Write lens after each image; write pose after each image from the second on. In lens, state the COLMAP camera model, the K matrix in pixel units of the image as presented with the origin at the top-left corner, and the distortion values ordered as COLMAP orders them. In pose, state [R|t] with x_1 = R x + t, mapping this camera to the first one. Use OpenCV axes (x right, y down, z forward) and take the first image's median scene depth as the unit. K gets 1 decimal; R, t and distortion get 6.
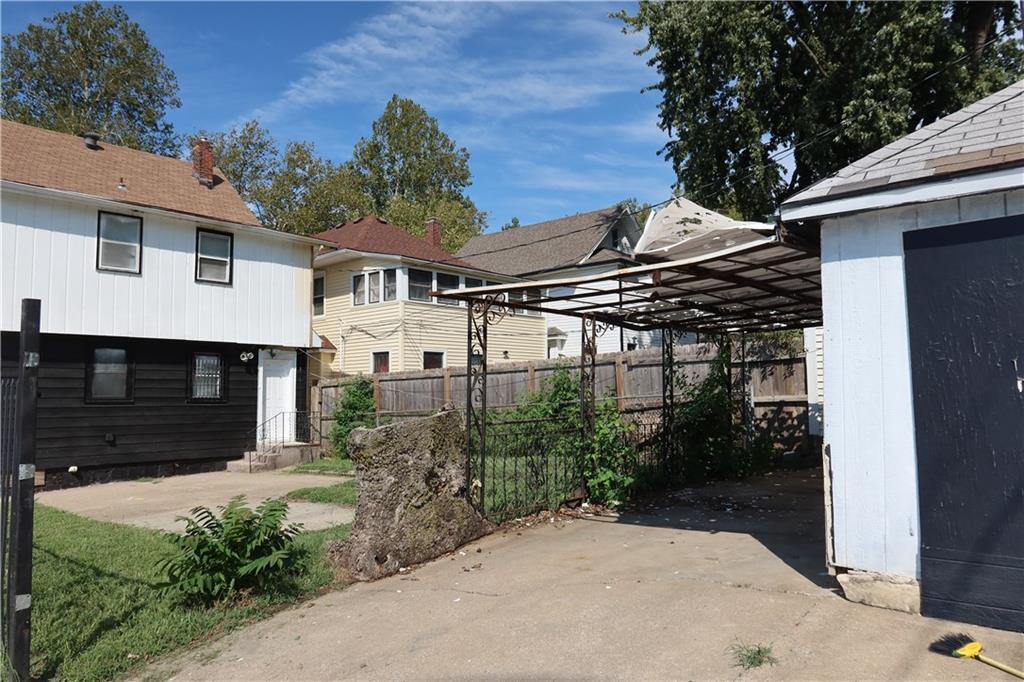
lens RADIAL K [[703.7, 0, 514.5], [0, 703.7, 332.4], [0, 0, 1]] dist [-0.021541, 0.003810]
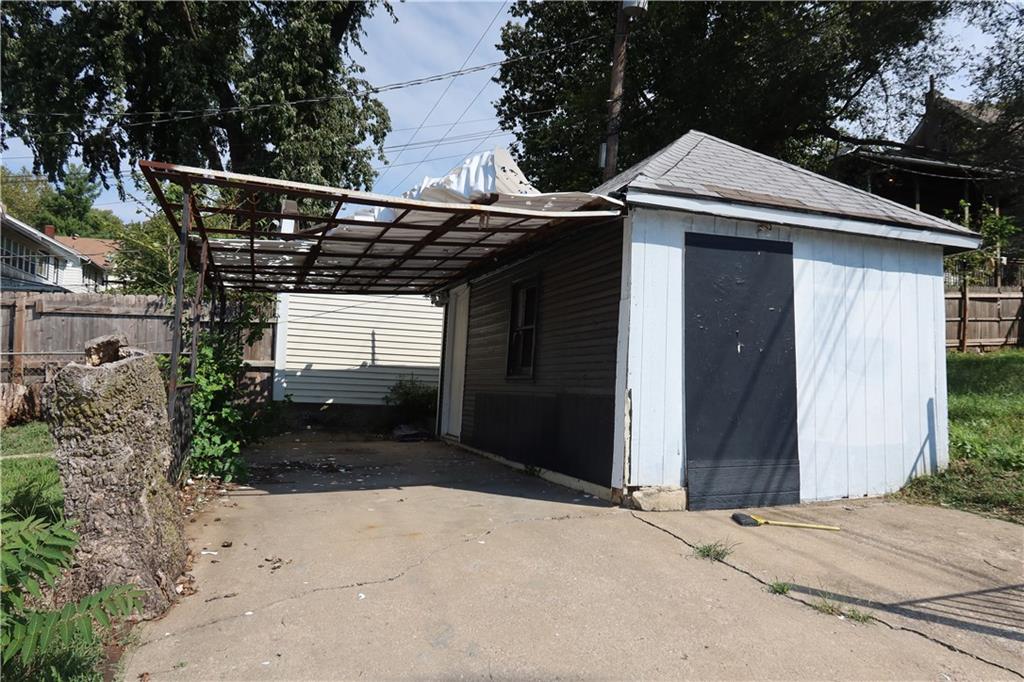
lens RADIAL K [[703.7, 0, 514.5], [0, 703.7, 332.4], [0, 0, 1]] dist [-0.021541, 0.003810]
pose [[0.489260, 0.083510, 0.868131, -0.481339], [-0.106489, 0.993677, -0.035572, 0.083523], [-0.865612, -0.075043, 0.495059, 0.375569]]
